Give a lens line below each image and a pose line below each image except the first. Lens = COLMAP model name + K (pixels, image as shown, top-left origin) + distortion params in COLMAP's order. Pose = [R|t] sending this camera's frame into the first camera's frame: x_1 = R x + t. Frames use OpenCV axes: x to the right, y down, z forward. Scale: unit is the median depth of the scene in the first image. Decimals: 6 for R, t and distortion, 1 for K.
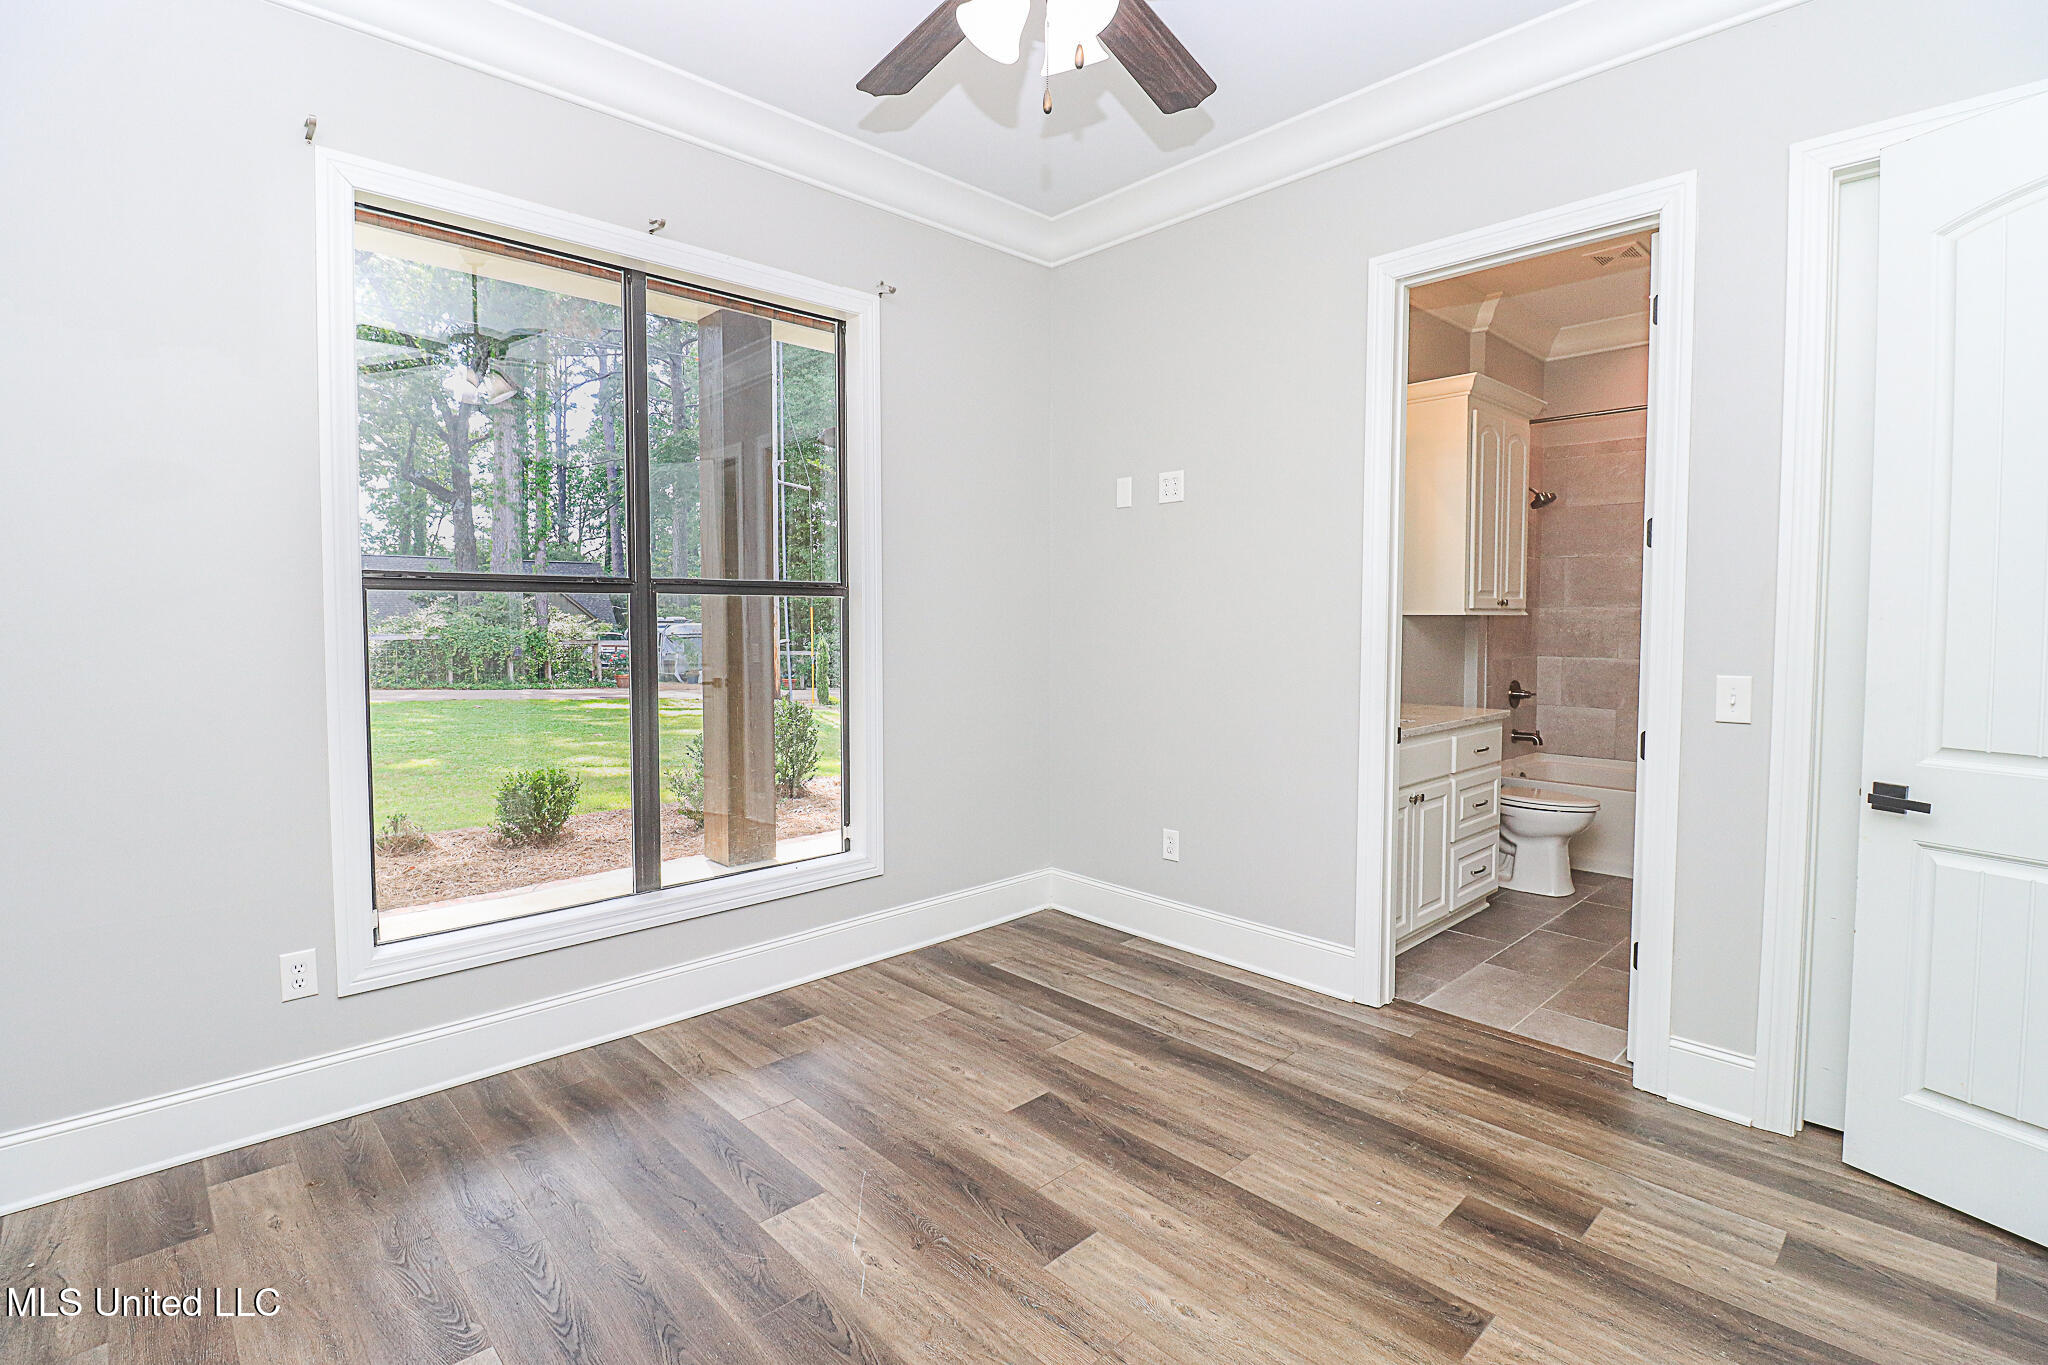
lens RADIAL K [[957.2, 0, 1016.7], [0, 957.2, 658.5], [0, 0, 1]] dist [0.000643, -0.012763]
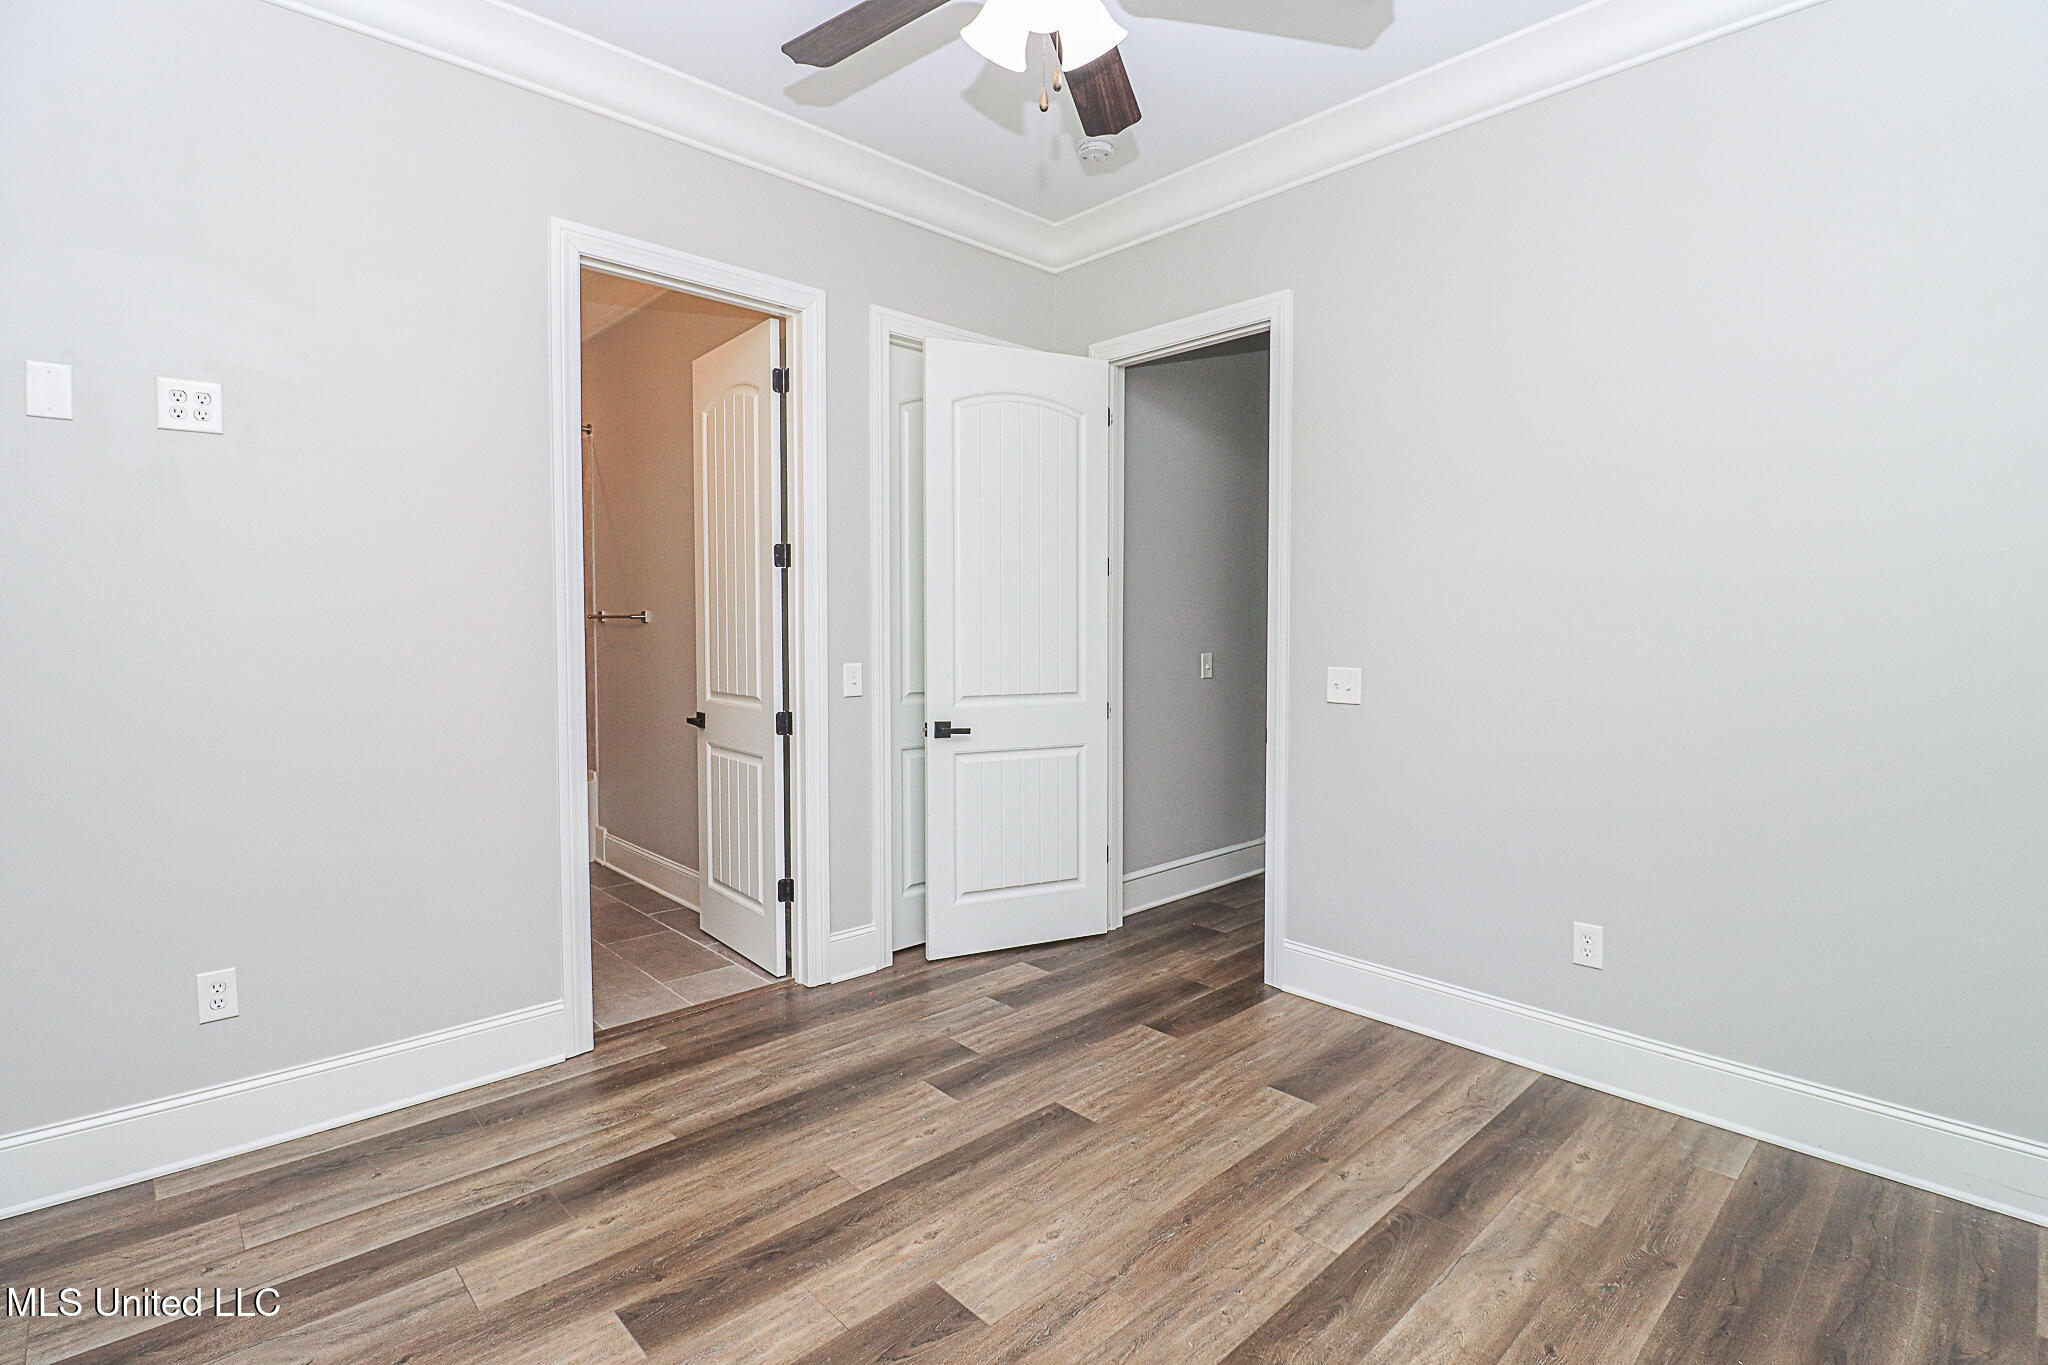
lens RADIAL K [[989.6, 0, 1020.9], [0, 989.6, 660.4], [0, 0, 1]] dist [-0.000266, -0.015352]
pose [[-0.006209, -0.040618, 0.999155, -0.703304], [0.042357, 0.998267, 0.040845, -0.035061], [-0.999083, 0.042575, -0.004478, 0.737150]]
